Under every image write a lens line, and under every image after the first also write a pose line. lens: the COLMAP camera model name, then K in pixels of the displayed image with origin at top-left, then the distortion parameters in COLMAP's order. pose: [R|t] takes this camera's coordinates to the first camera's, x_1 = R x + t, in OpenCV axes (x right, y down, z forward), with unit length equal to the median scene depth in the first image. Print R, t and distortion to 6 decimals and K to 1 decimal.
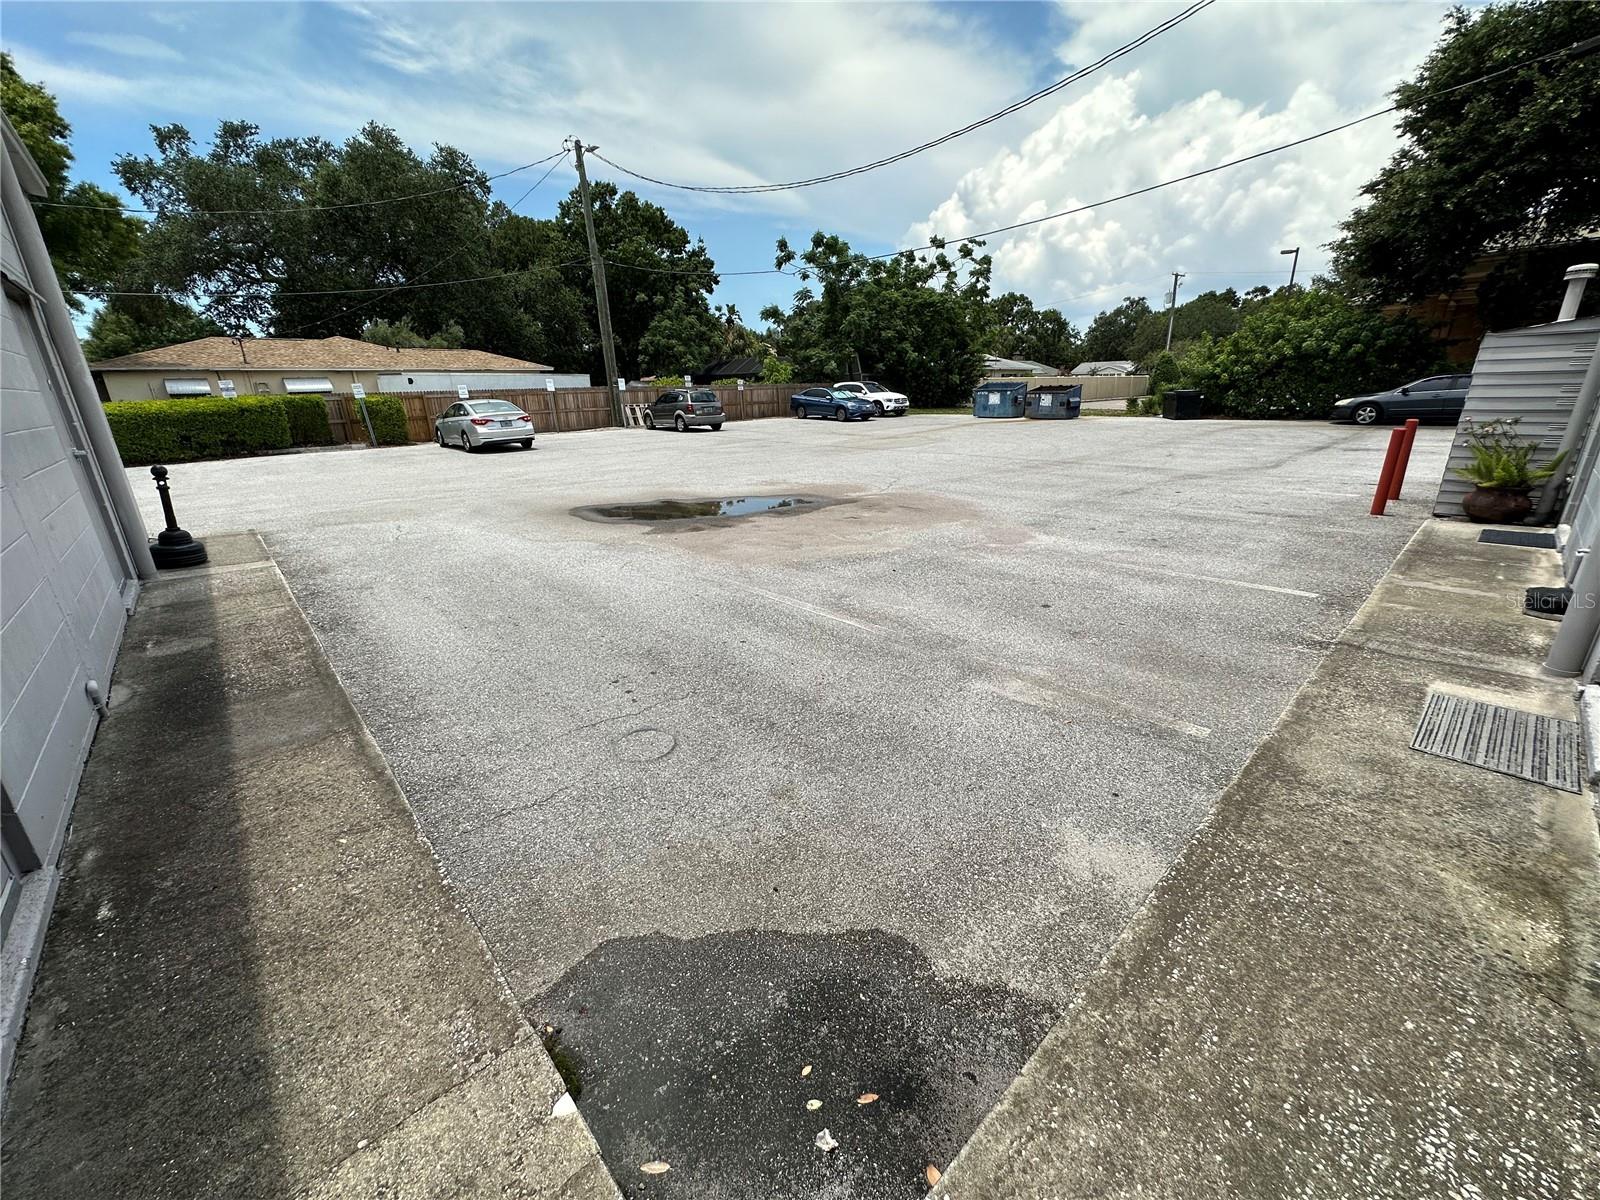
lens RADIAL K [[638.2, 0, 800.6], [0, 638.2, 600.7], [0, 0, 1]] dist [-0.003505, 0.000083]
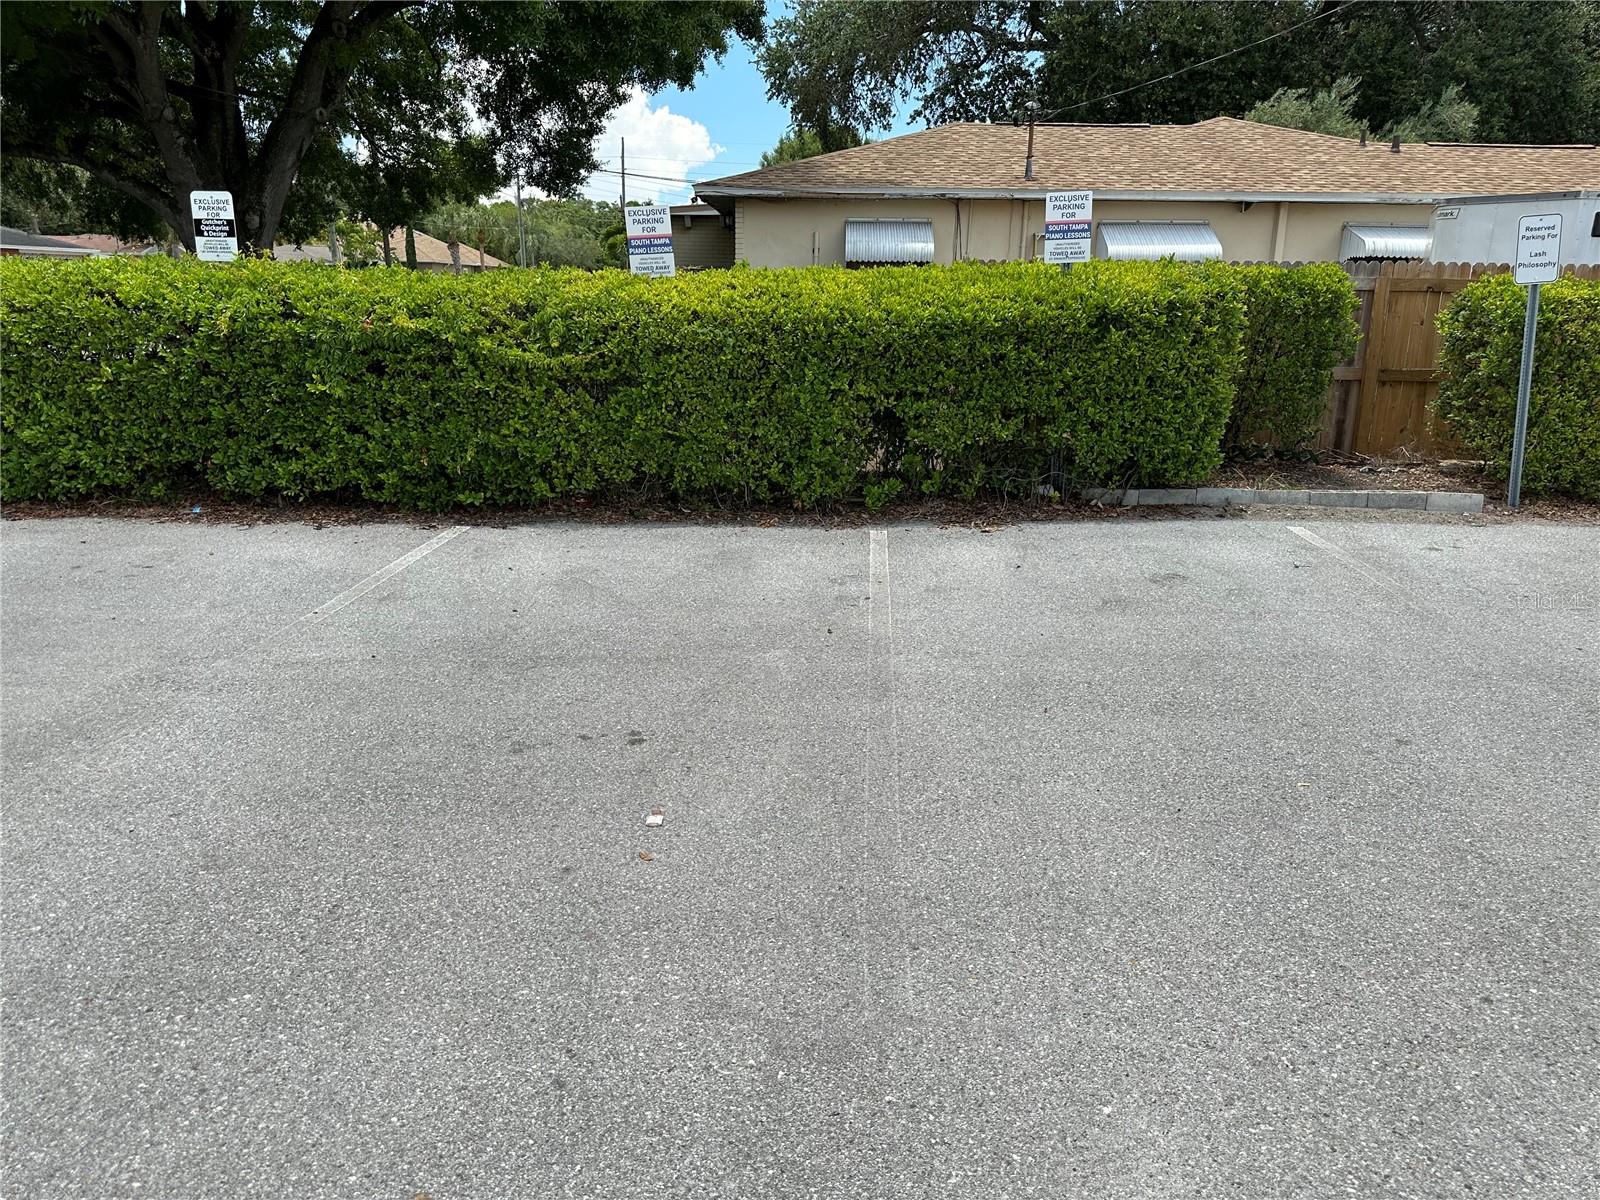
lens RADIAL K [[1123.9, 0, 798.7], [0, 1123.9, 598.8], [0, 0, 1]] dist [-0.003529, -0.001880]
pose [[0.717907, 0.219304, -0.660693, -0.495845], [-0.249142, 0.967159, 0.050312, -0.145808], [0.650029, 0.128487, 0.748968, 0.475340]]
